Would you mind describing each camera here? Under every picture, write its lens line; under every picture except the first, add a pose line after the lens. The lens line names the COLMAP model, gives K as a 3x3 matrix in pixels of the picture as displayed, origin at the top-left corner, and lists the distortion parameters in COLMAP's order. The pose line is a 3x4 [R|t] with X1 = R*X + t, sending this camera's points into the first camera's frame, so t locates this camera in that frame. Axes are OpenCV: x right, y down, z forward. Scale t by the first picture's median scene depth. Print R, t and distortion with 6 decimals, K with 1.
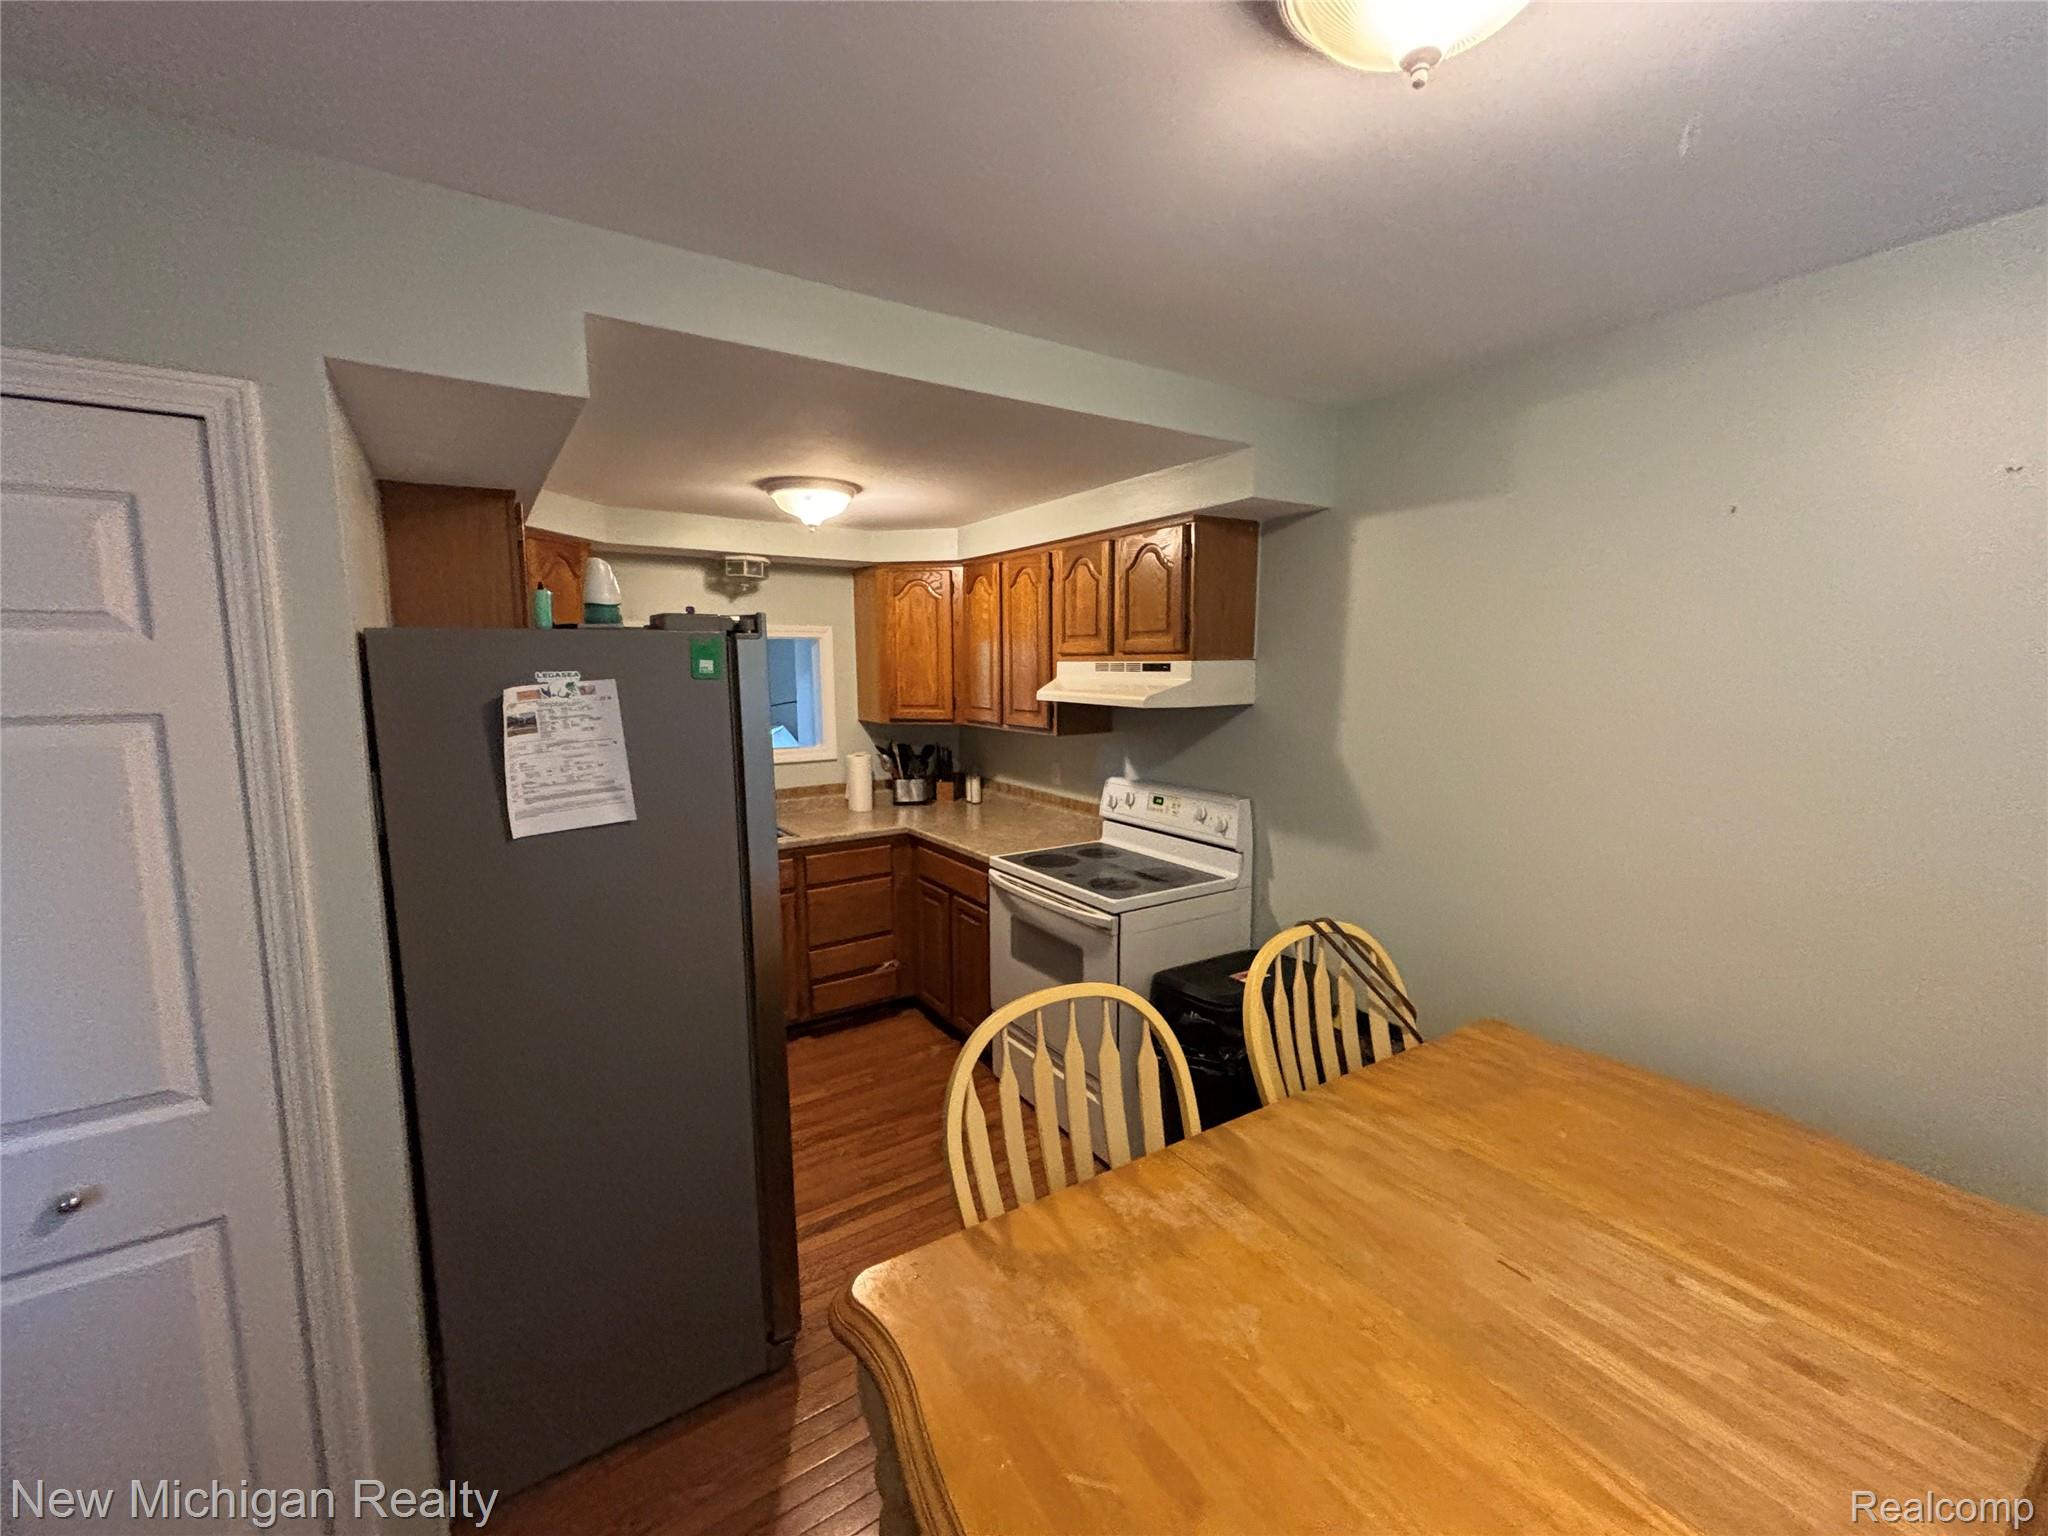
lens RADIAL K [[833.3, 0, 1013.0], [0, 833.3, 768.9], [0, 0, 1]] dist [0.003796, 0.000331]
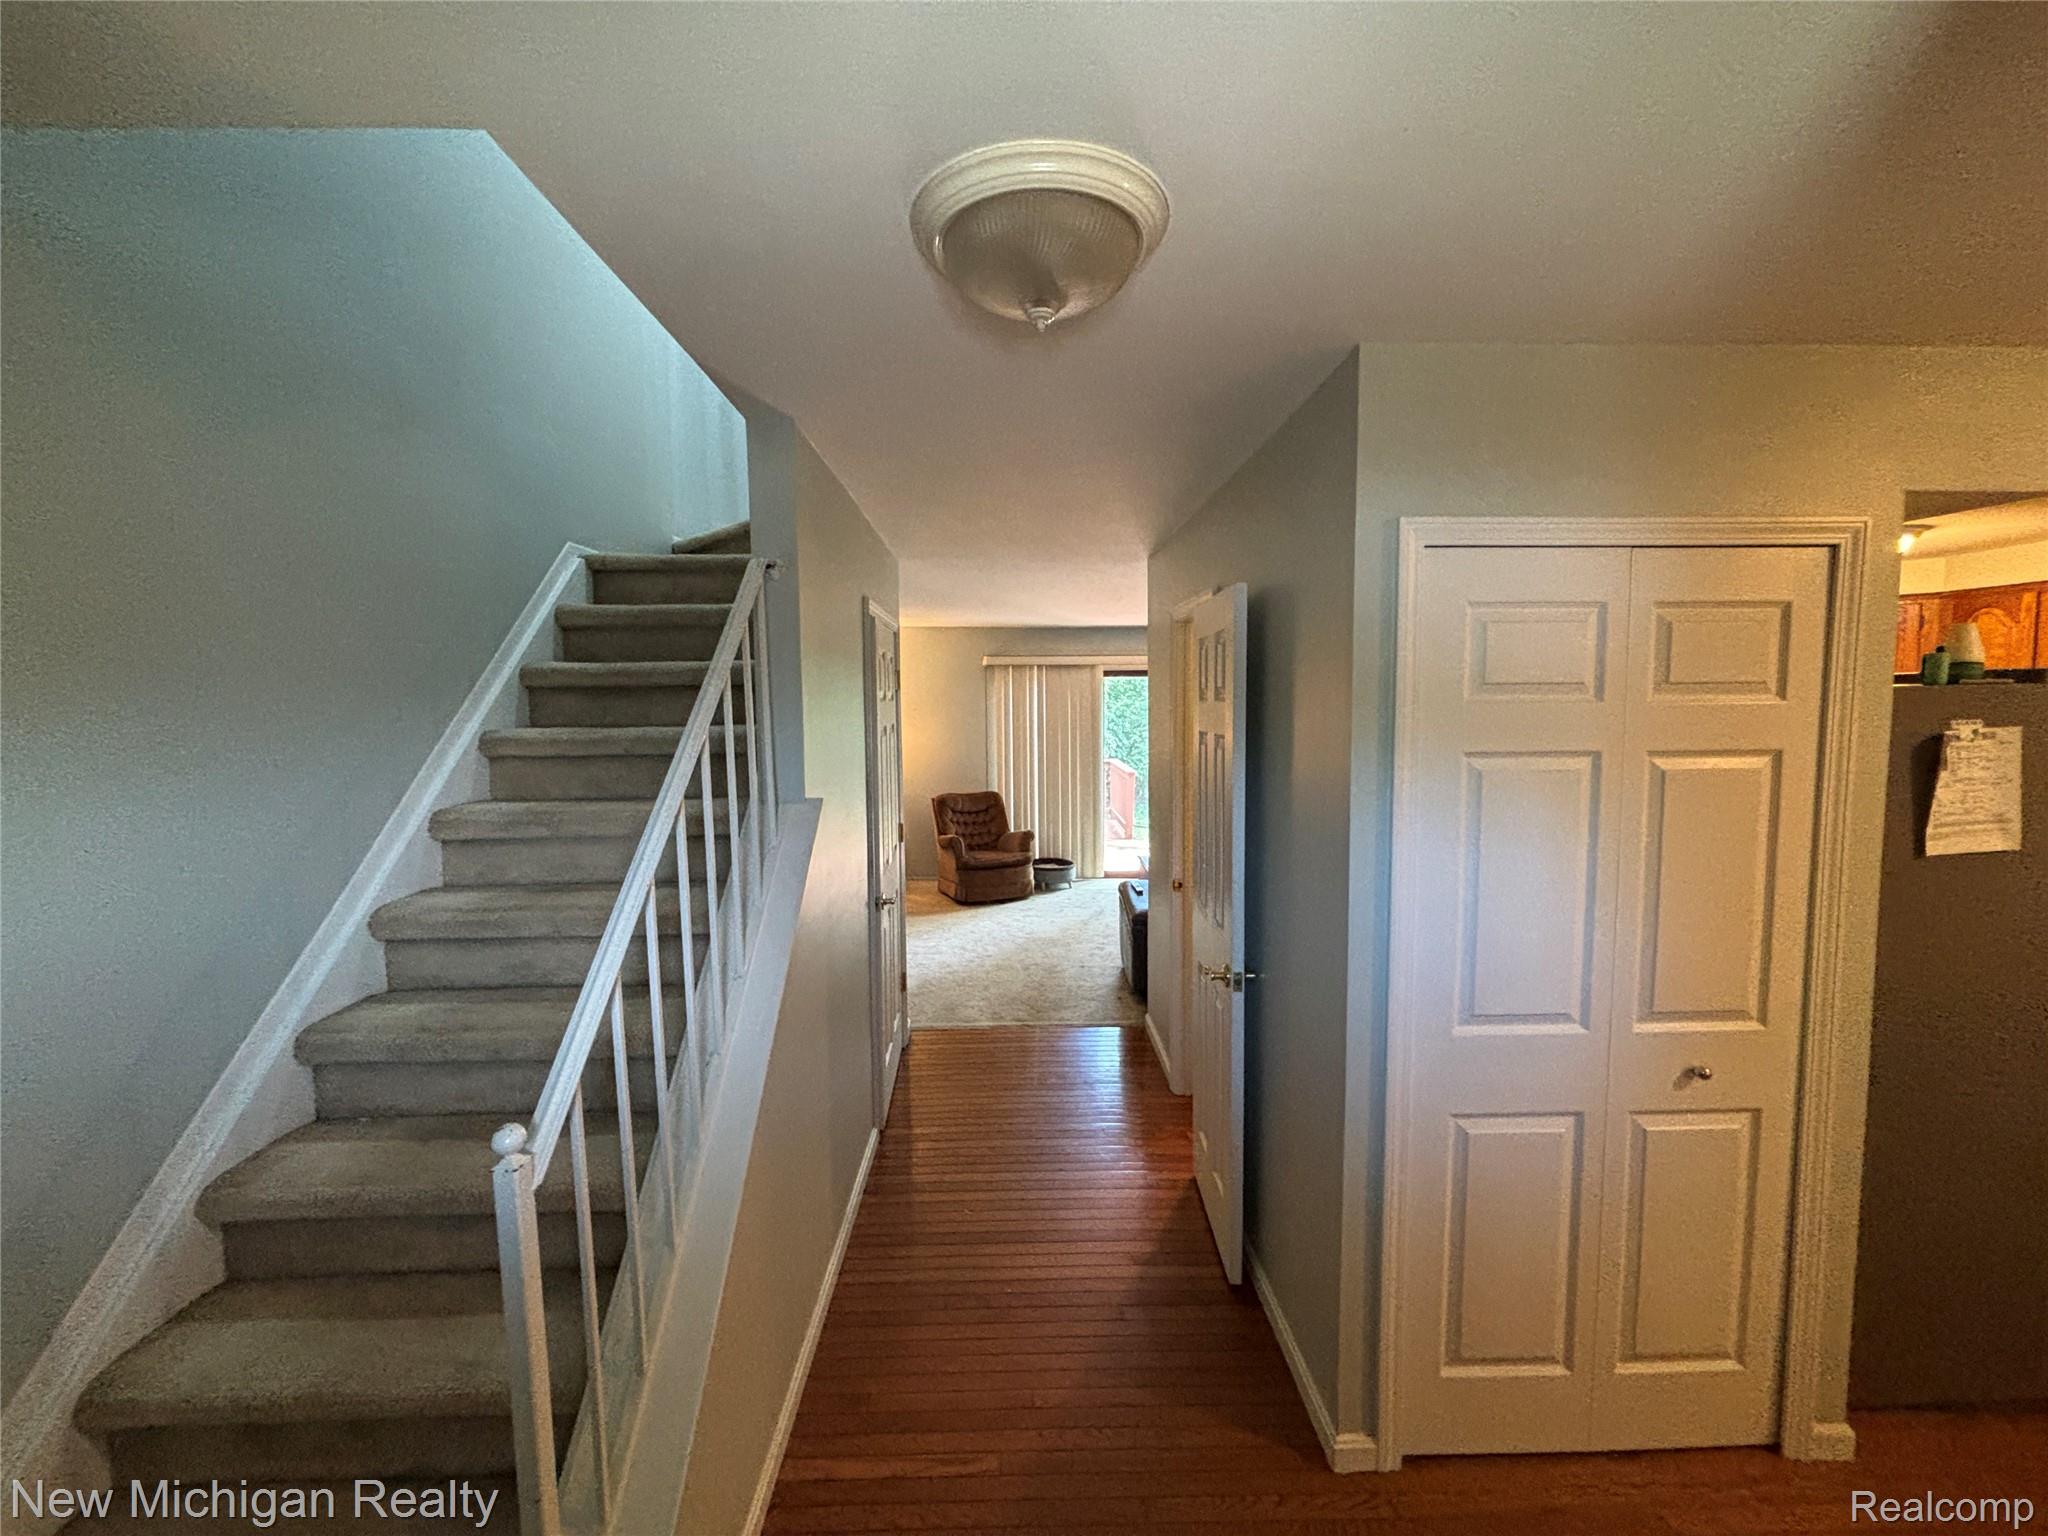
lens RADIAL K [[833.3, 0, 1035.5], [0, 833.3, 774.2], [0, 0, 1]] dist [0.003796, 0.000331]
pose [[0.849379, 0.031088, -0.526868, -0.874670], [-0.055250, 0.998016, -0.030182, 0.059092], [0.524884, 0.054746, 0.849411, -0.597902]]
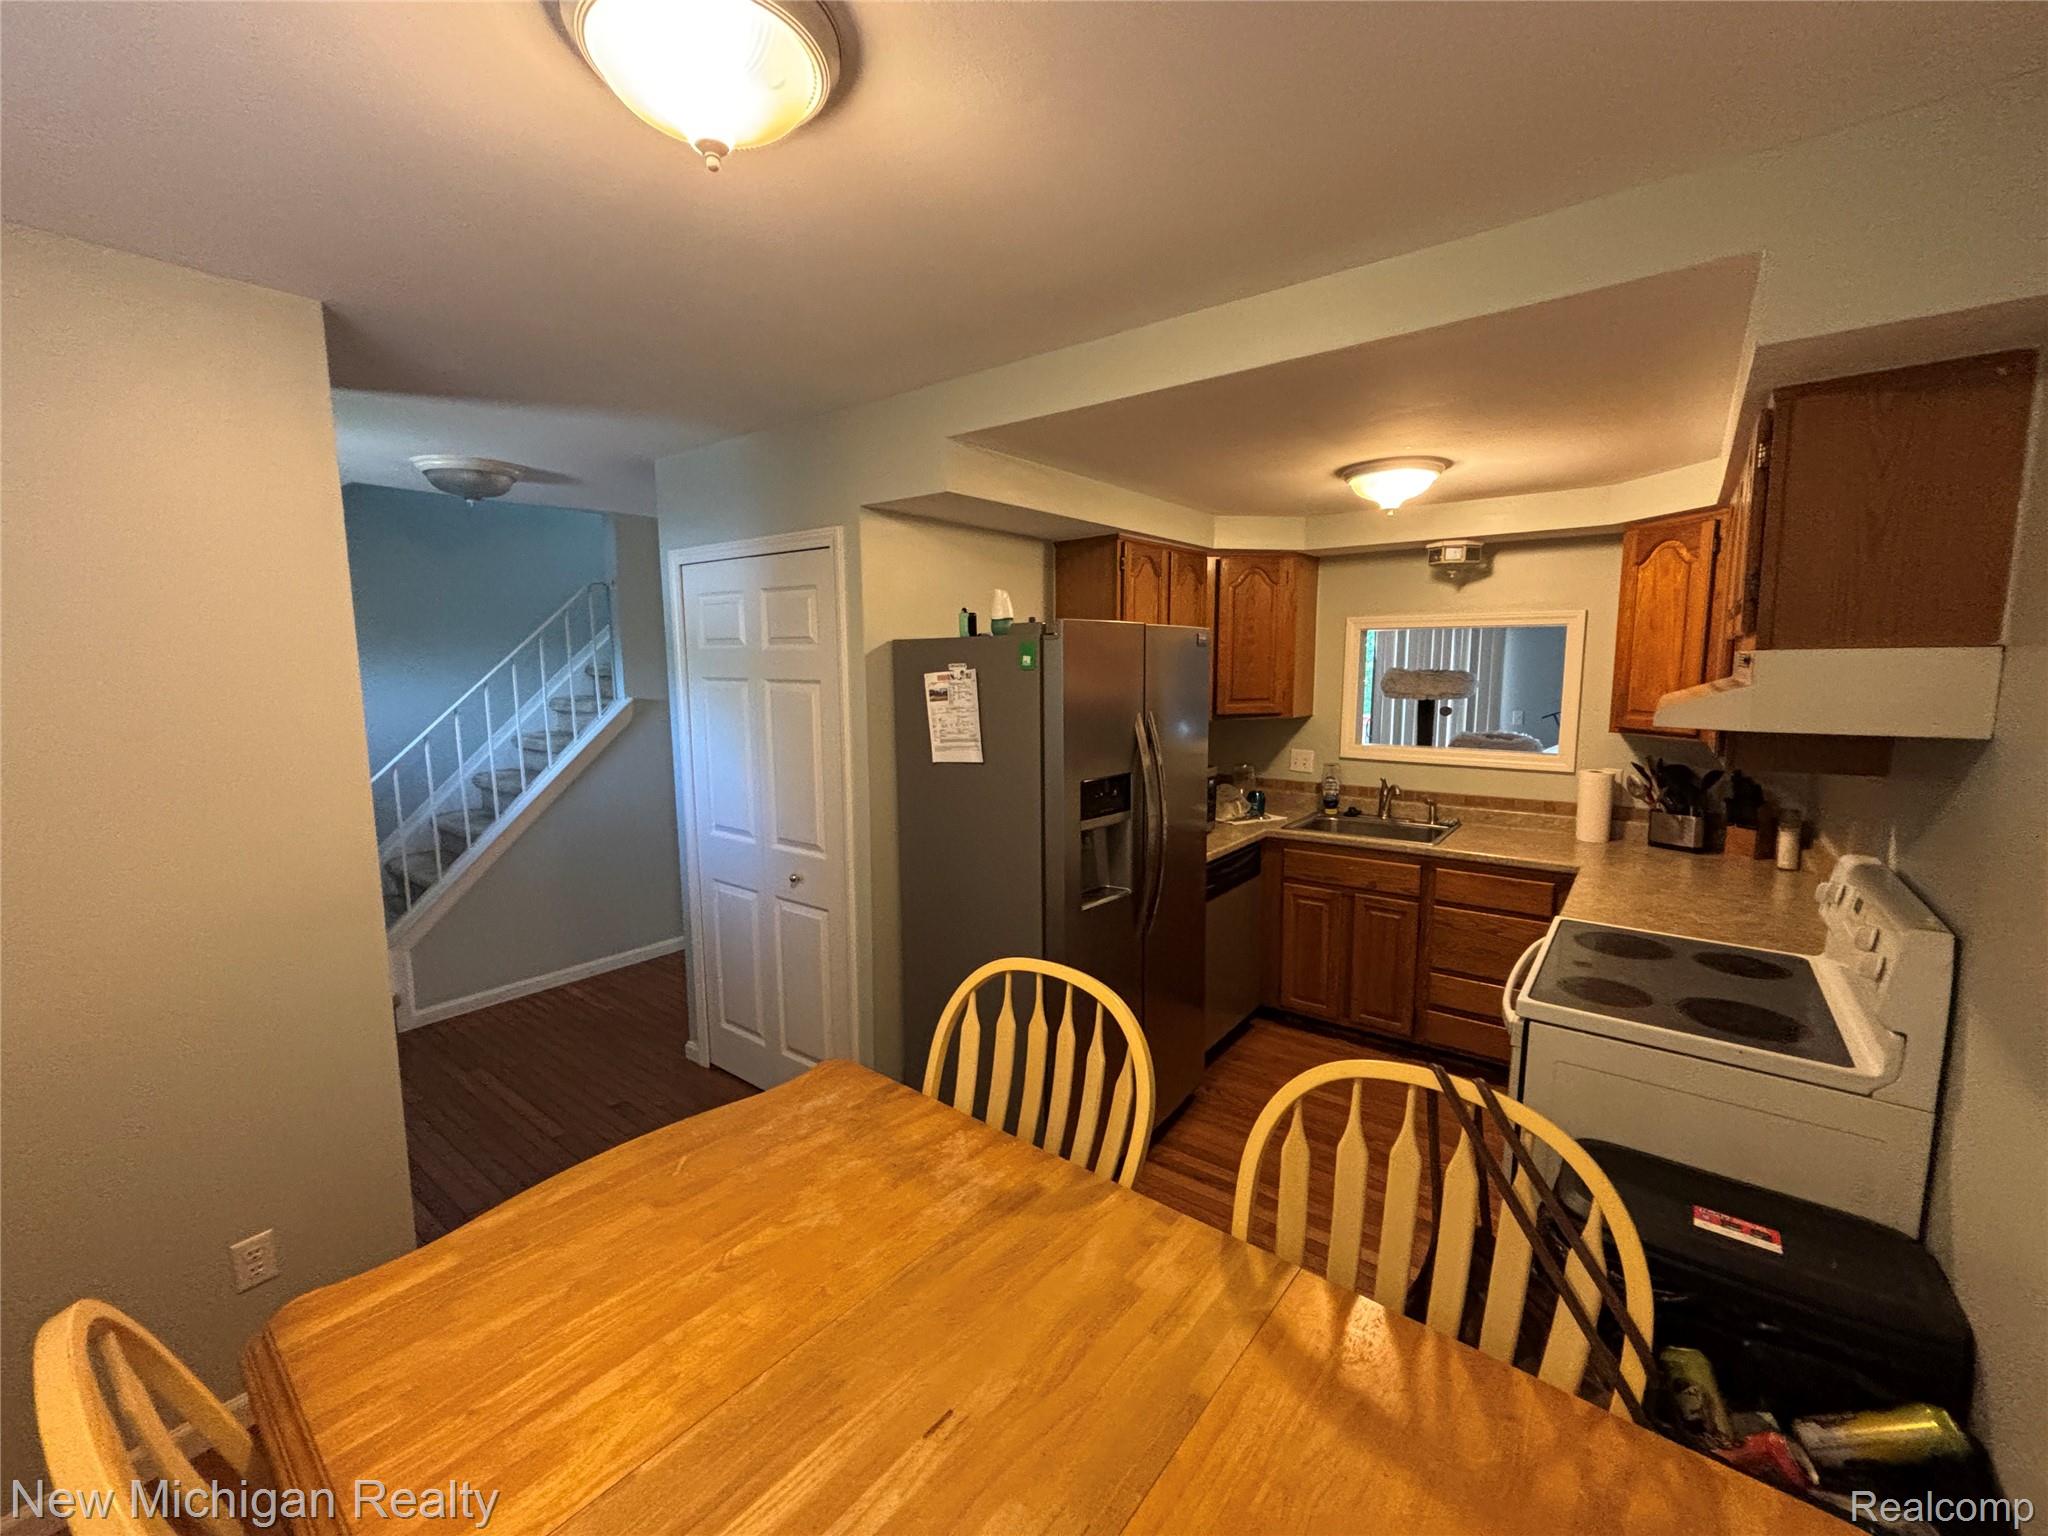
lens RADIAL K [[833.3, 0, 1027.5], [0, 833.3, 767.7], [0, 0, 1]] dist [0.003796, 0.000331]
pose [[0.327134, 0.123460, -0.936878, 0.857875], [-0.115520, 0.989218, 0.090020, -0.065403], [0.937890, 0.078779, 0.337869, 0.503670]]
